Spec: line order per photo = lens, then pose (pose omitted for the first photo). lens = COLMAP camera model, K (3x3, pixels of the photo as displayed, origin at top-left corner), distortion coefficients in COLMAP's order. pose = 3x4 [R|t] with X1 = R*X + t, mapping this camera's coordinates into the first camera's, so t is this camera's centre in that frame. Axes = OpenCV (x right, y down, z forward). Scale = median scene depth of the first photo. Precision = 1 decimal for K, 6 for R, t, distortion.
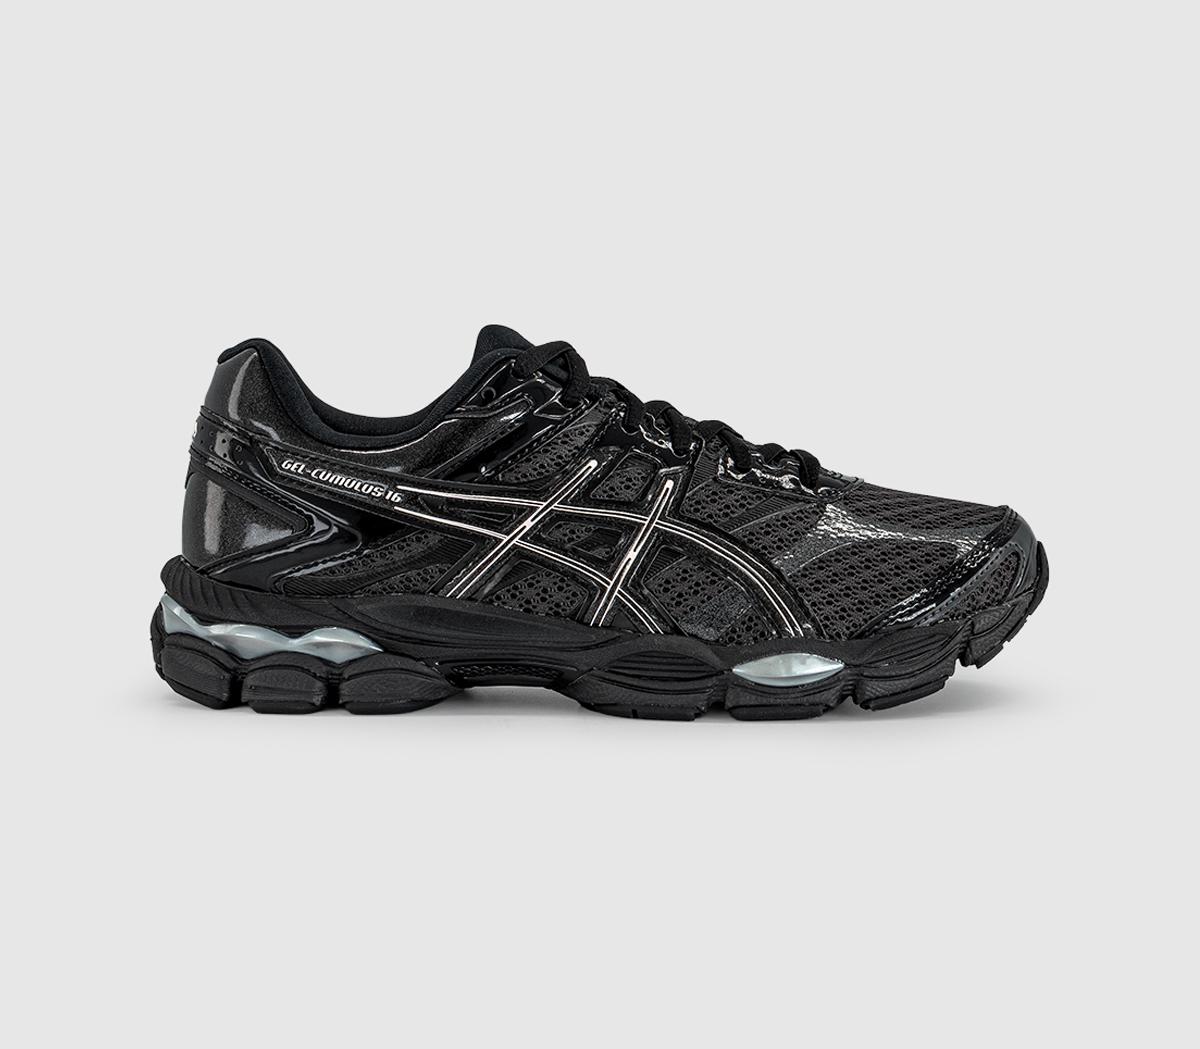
lens RADIAL K [[2304.0, 0, 600.0], [0, 2304.0, 524.5], [0, 0, 1]] dist [0.016604, -0.040081]
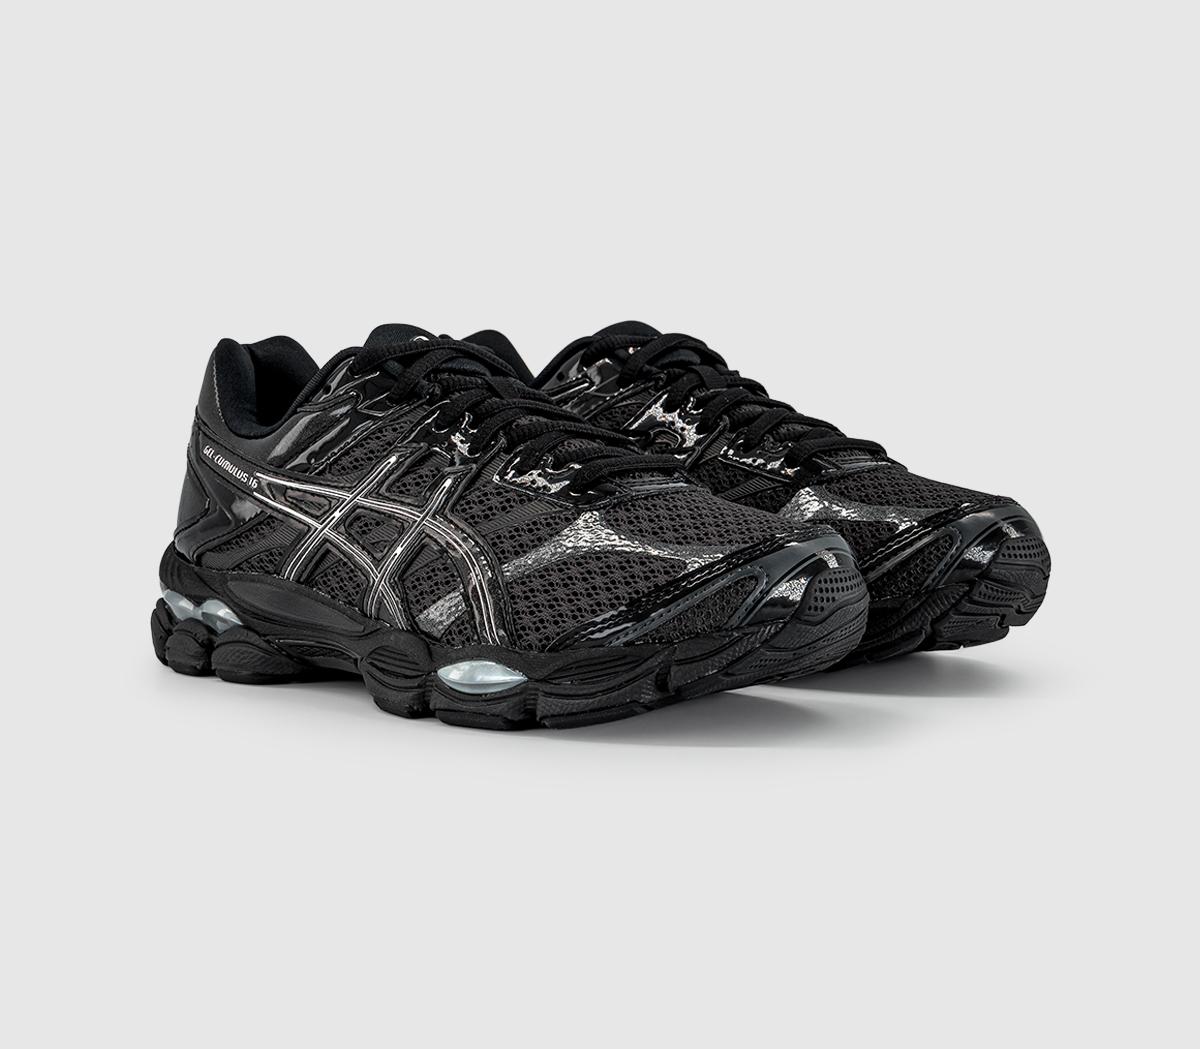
lens RADIAL K [[2304.0, 0, 600.0], [0, 2304.0, 524.5], [0, 0, 1]] dist [0.016604, -0.040081]
pose [[0.774697, 0.055934, -0.629854, 0.716015], [-0.048982, 0.998395, 0.028416, -0.031233], [0.630433, 0.008838, 0.776193, 0.264608]]
